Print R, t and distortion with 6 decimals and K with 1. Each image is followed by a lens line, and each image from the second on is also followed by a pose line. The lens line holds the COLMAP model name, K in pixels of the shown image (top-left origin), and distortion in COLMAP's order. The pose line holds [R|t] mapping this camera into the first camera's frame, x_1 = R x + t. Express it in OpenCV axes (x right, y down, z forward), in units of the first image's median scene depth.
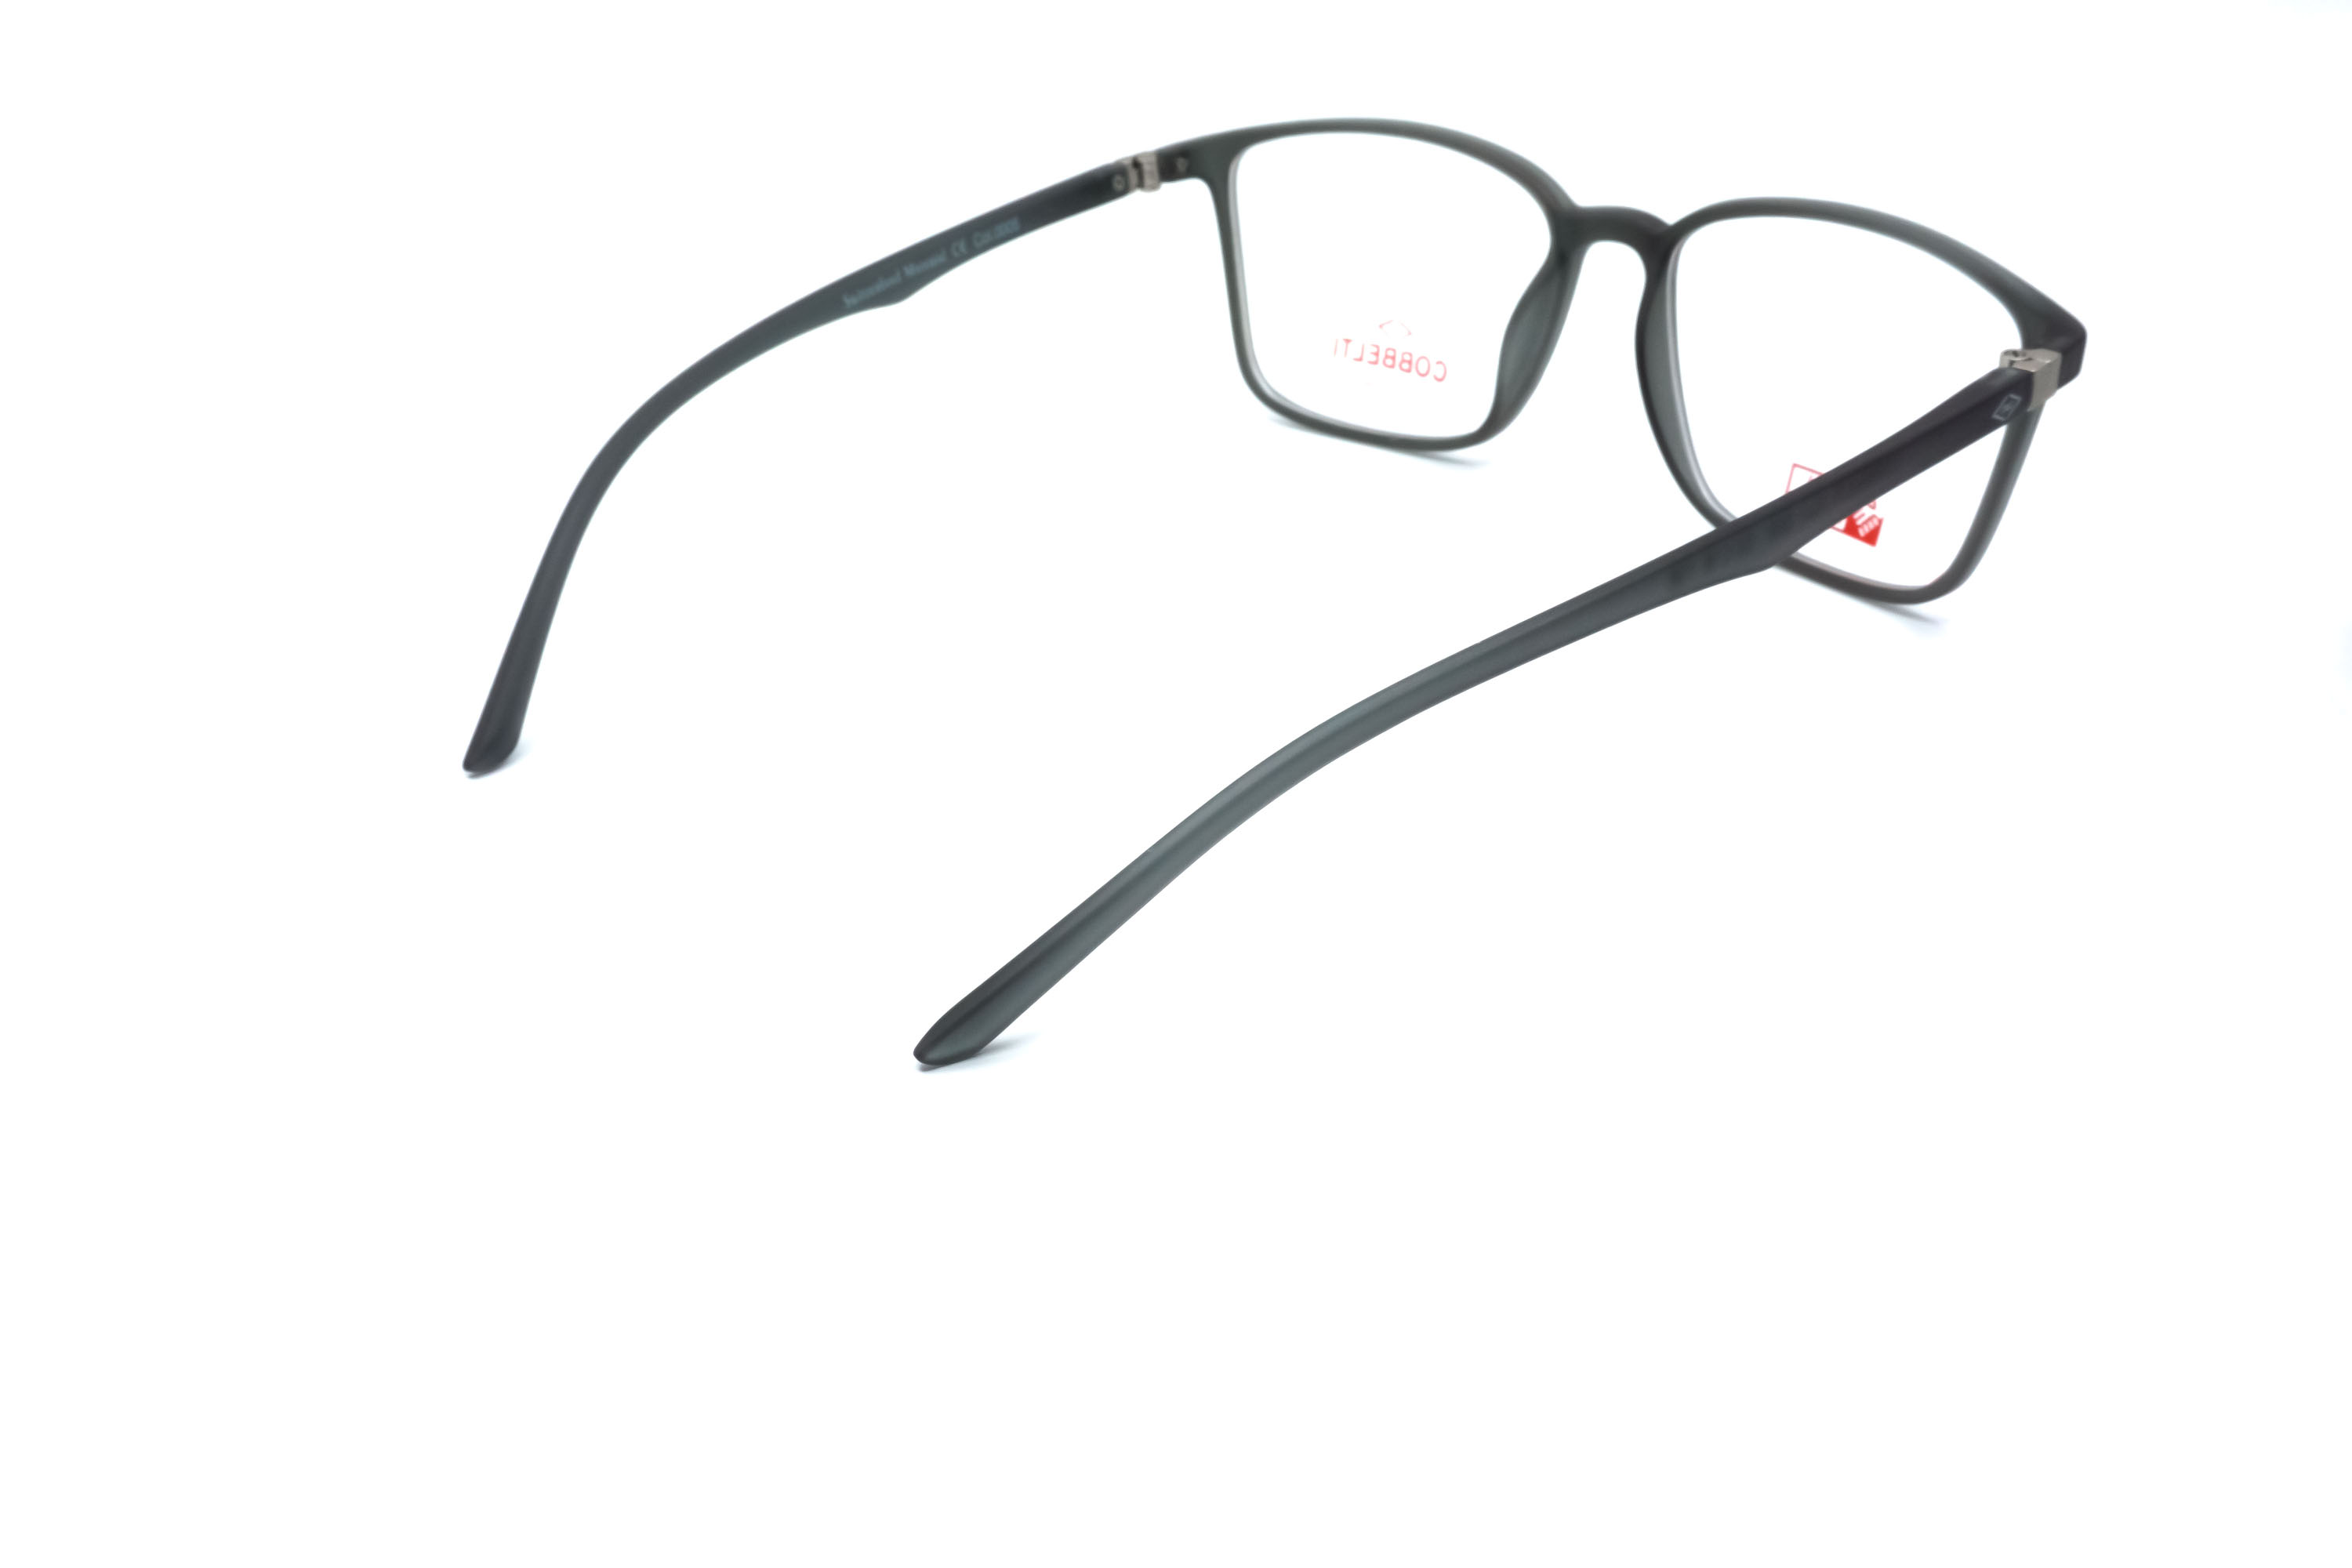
lens RADIAL K [[2635.8, 0, 1176.0], [0, 2635.8, 784.0], [0, 0, 1]] dist [0.034481, 0.025293]
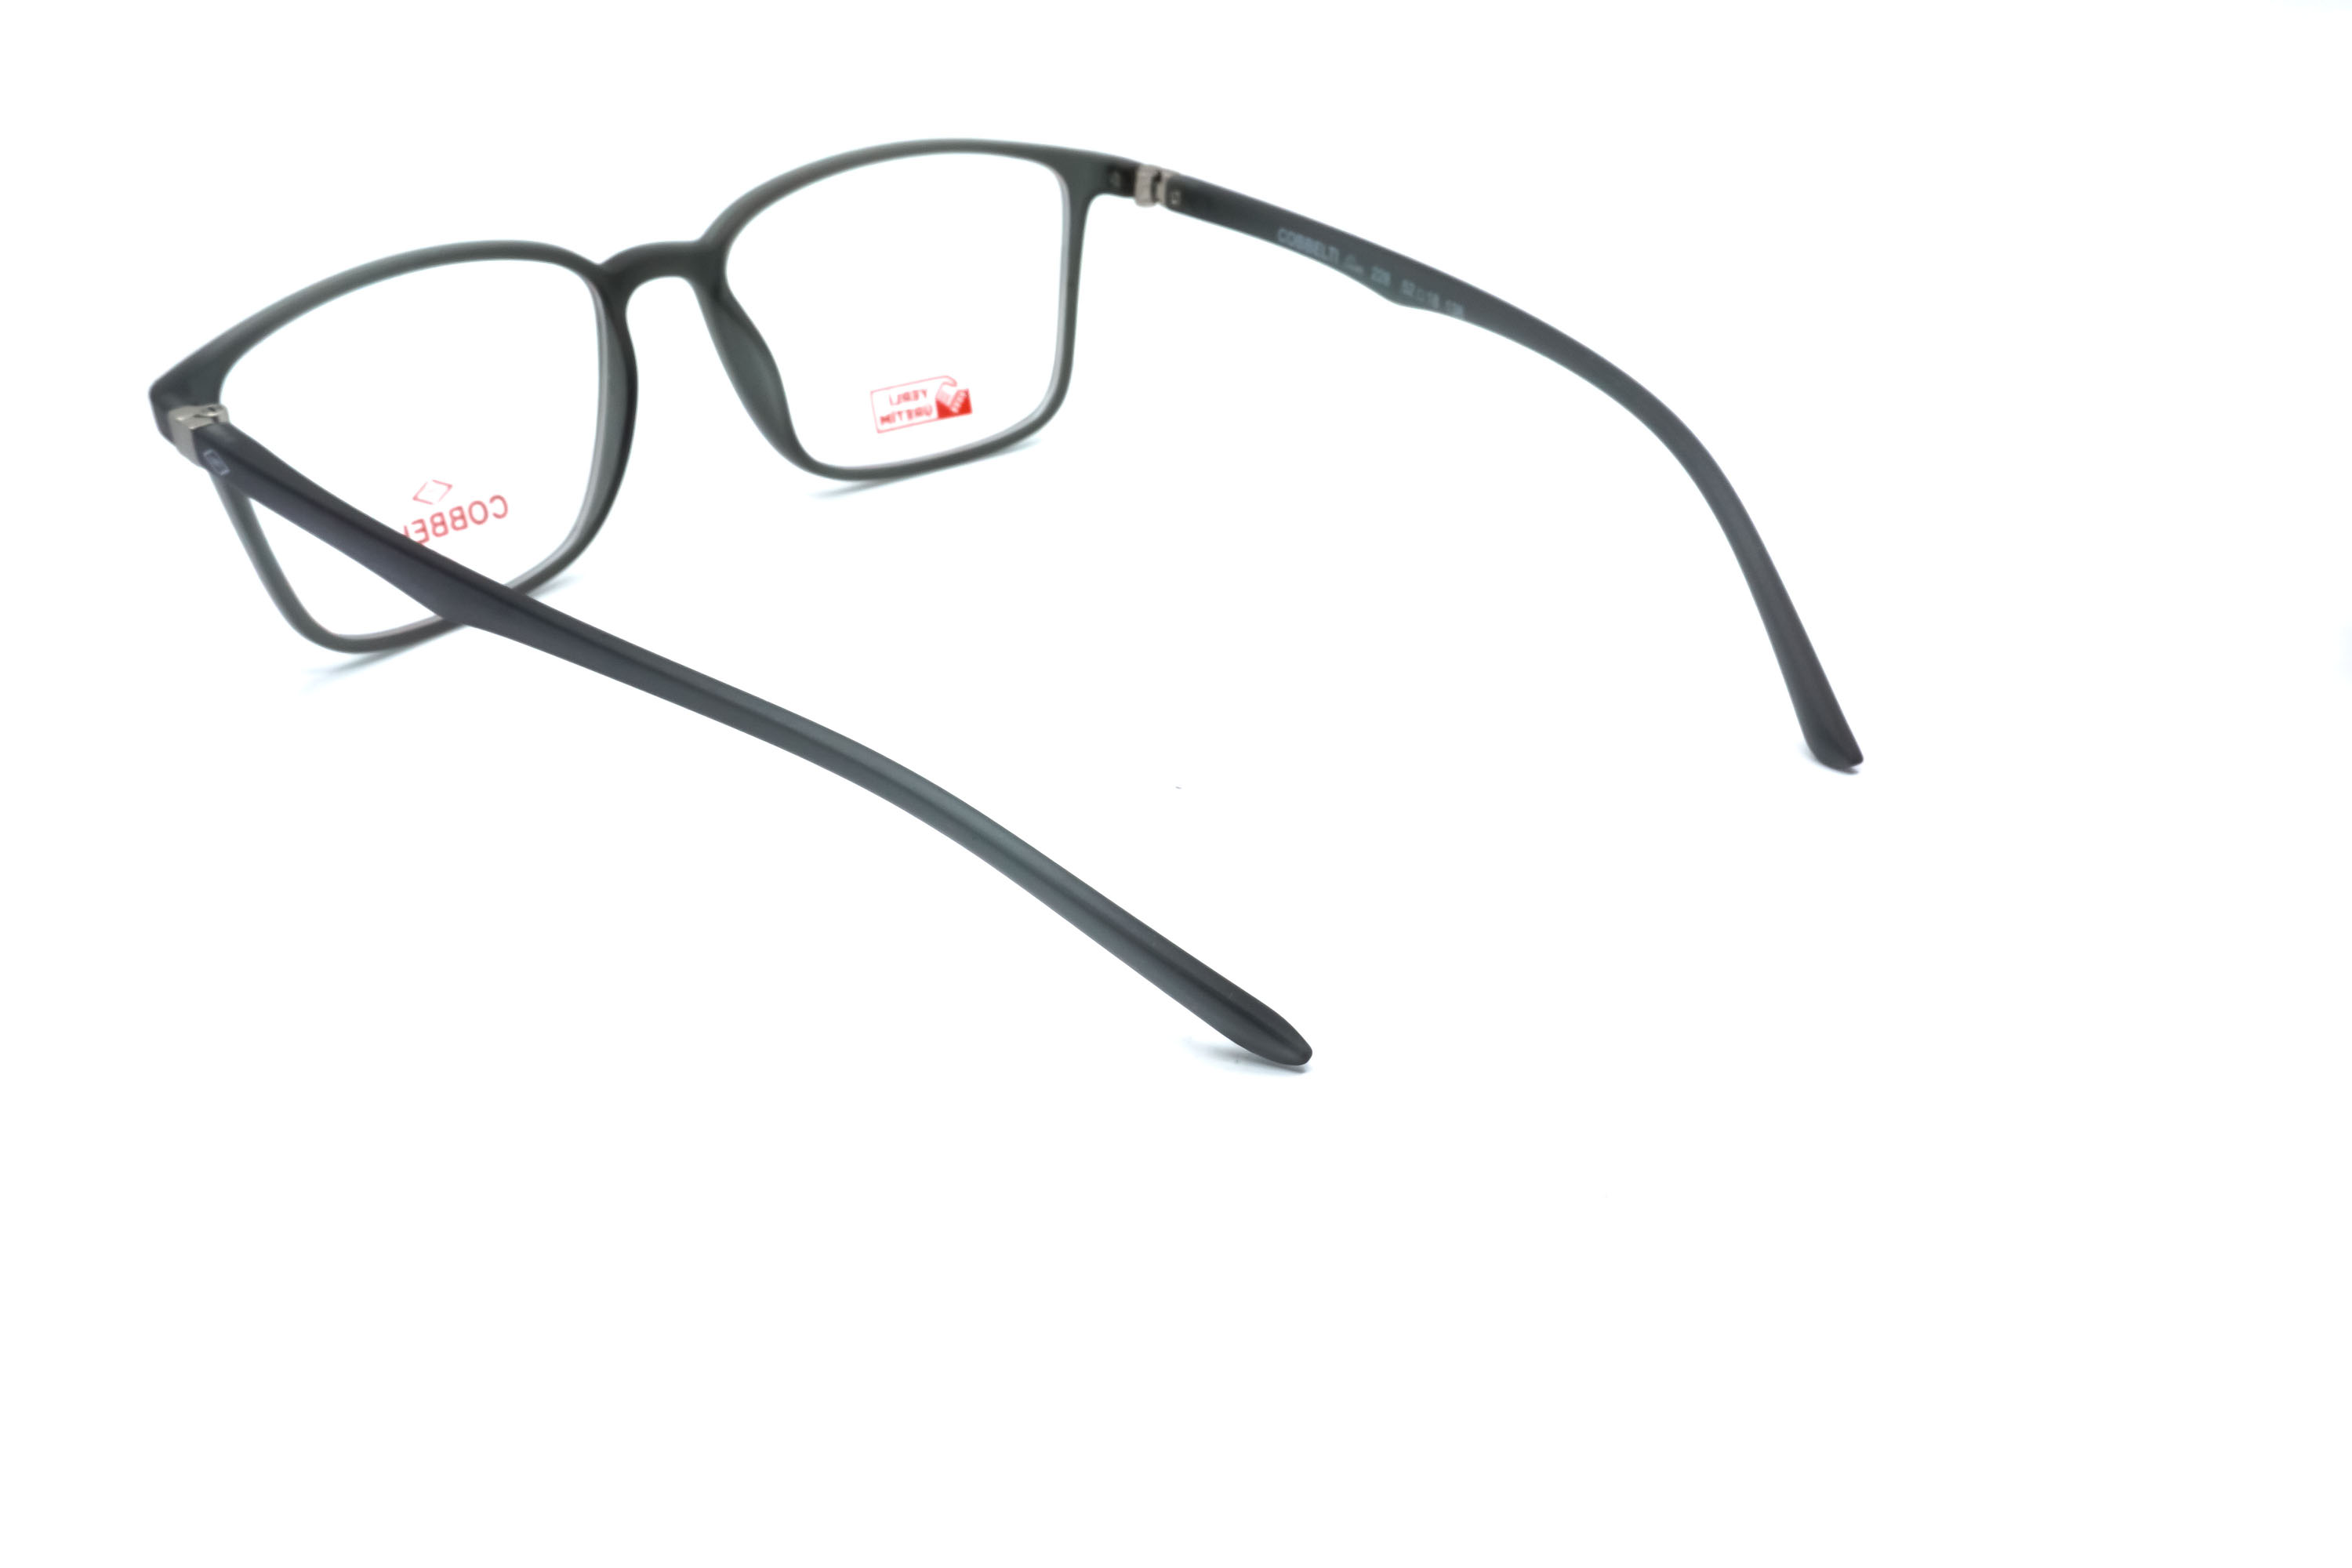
lens RADIAL K [[2635.8, 0, 1176.0], [0, 2635.8, 784.0], [0, 0, 1]] dist [0.034481, 0.025293]
pose [[-0.013909, -0.417907, 0.908383, -0.780149], [0.475286, 0.796516, 0.373720, -0.315741], [-0.879721, 0.436940, 0.187546, 0.685677]]
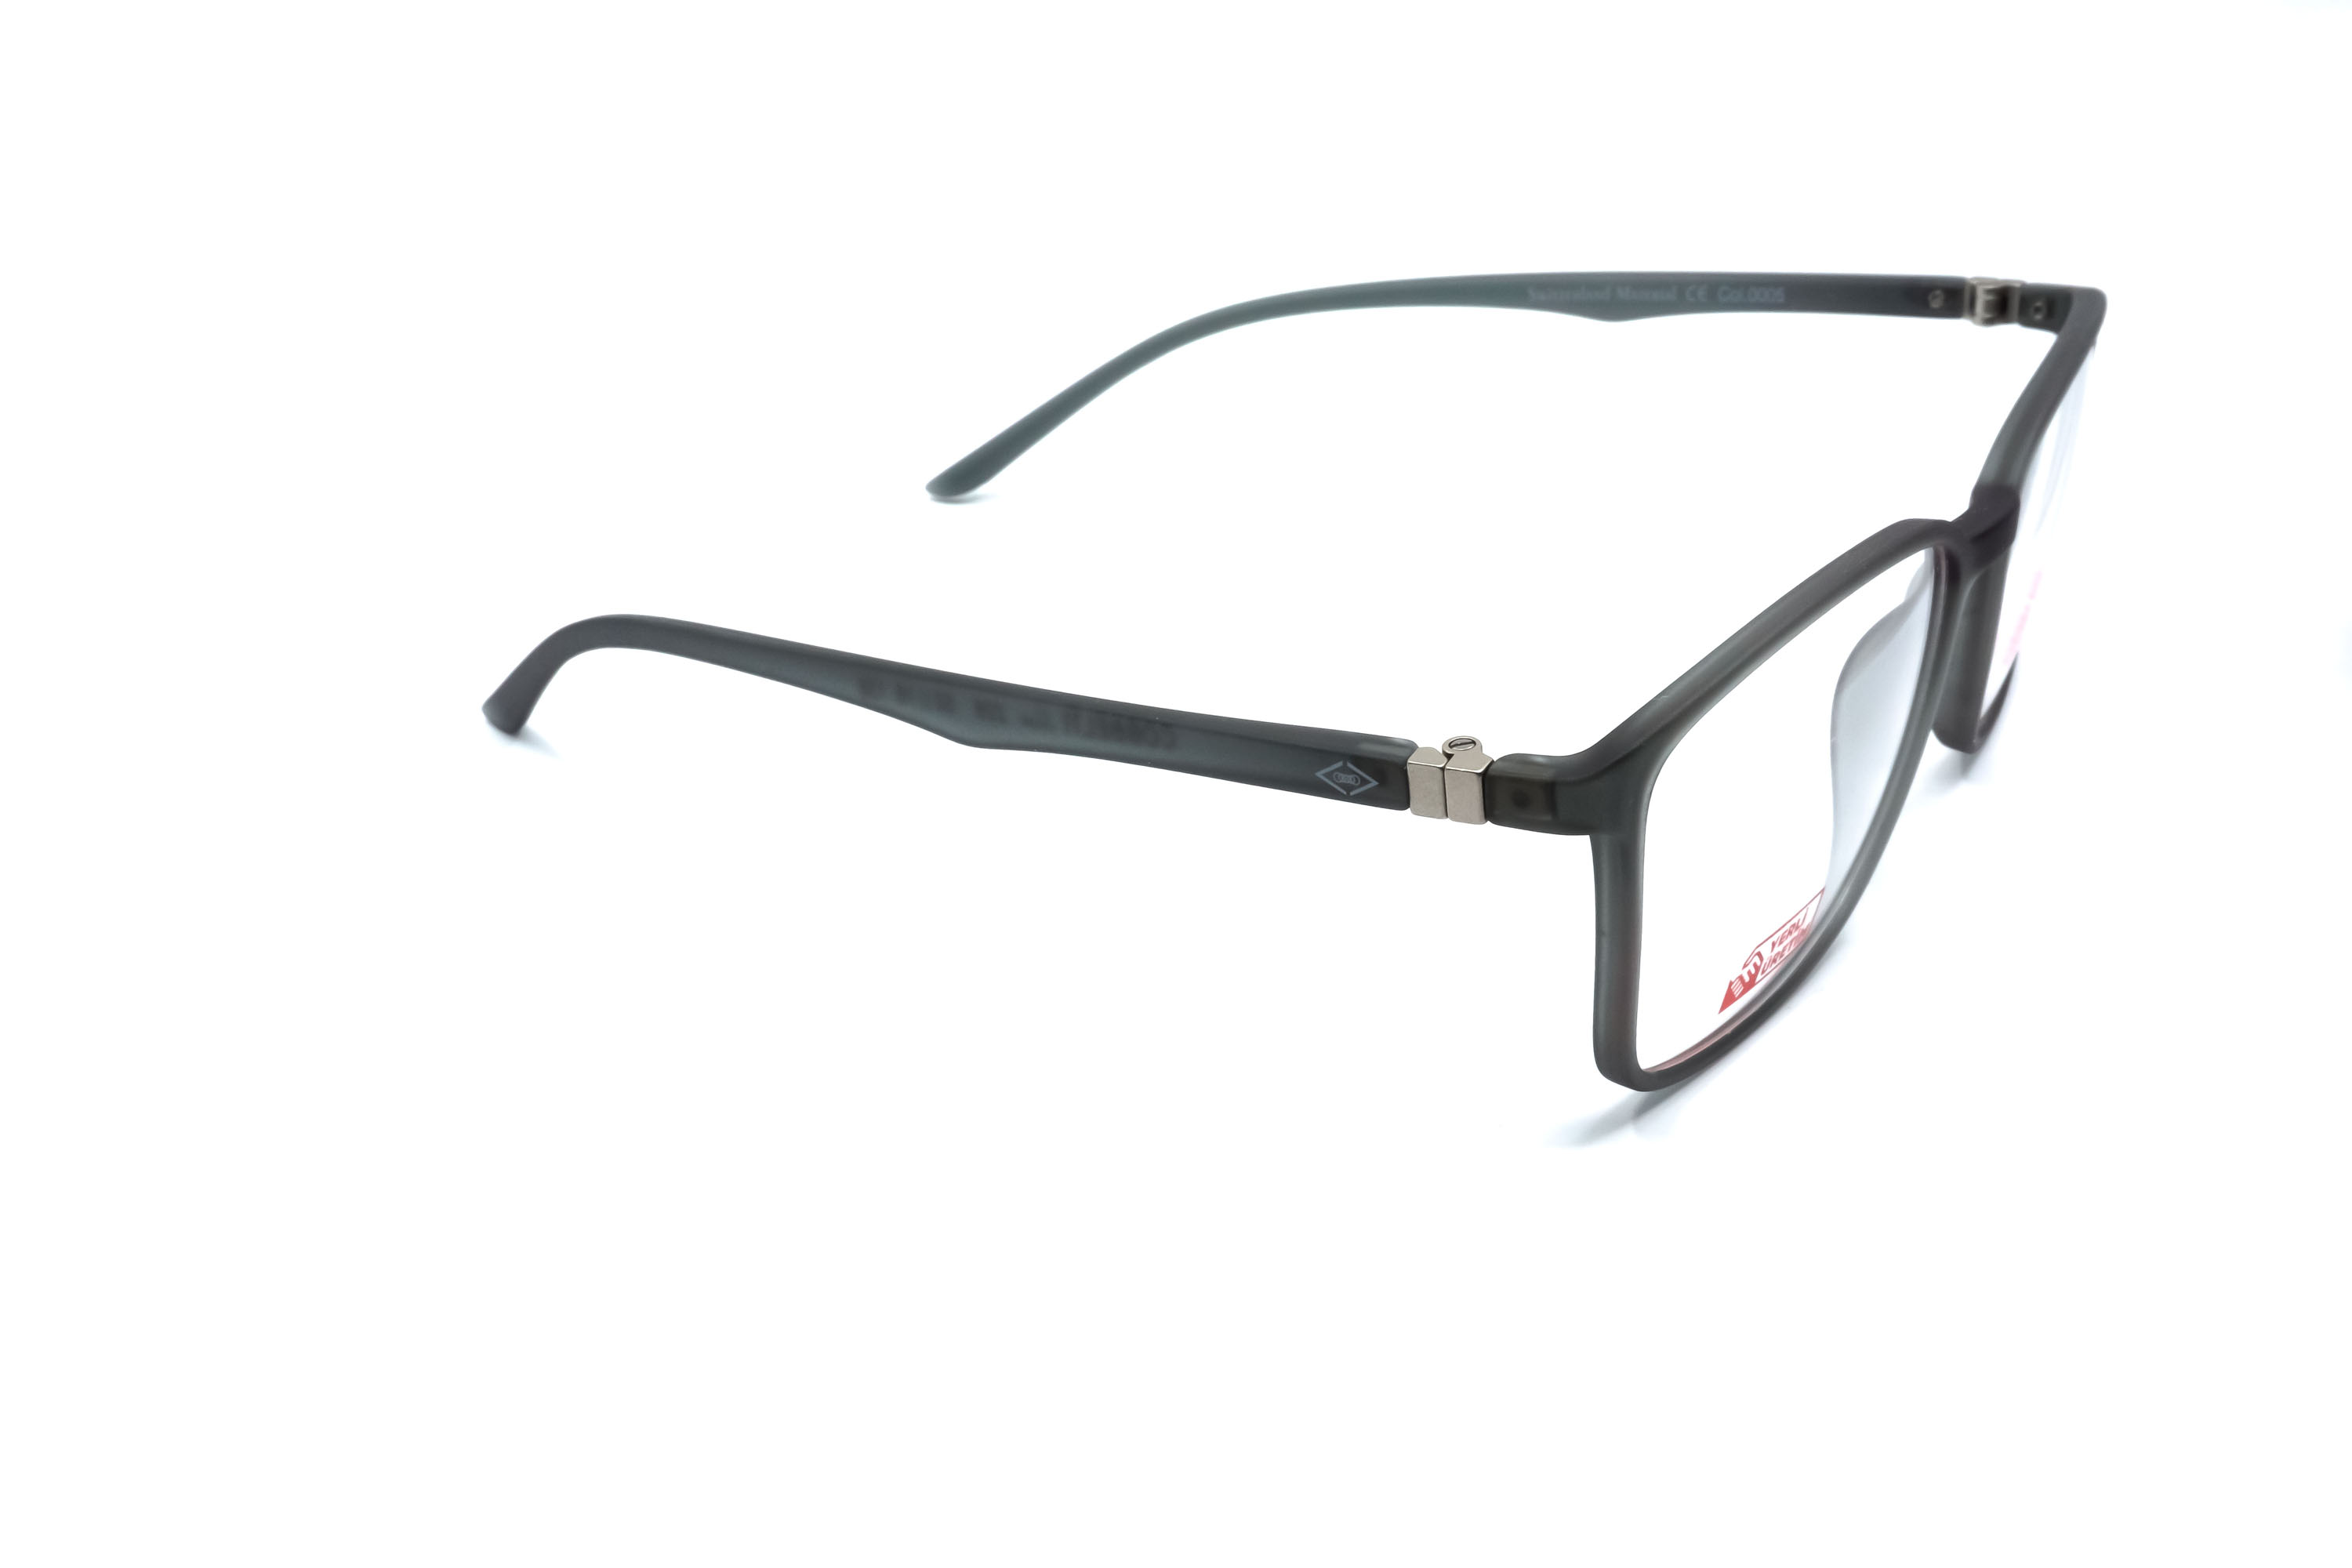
lens RADIAL K [[2664.7, 0, 1176.0], [0, 2664.7, 784.0], [0, 0, 1]] dist [0.008092, -0.018953]
pose [[0.259969, 0.459701, -0.849171, 0.729510], [-0.414710, 0.847327, 0.331742, -0.286968], [0.872027, 0.265917, 0.410921, 0.495935]]
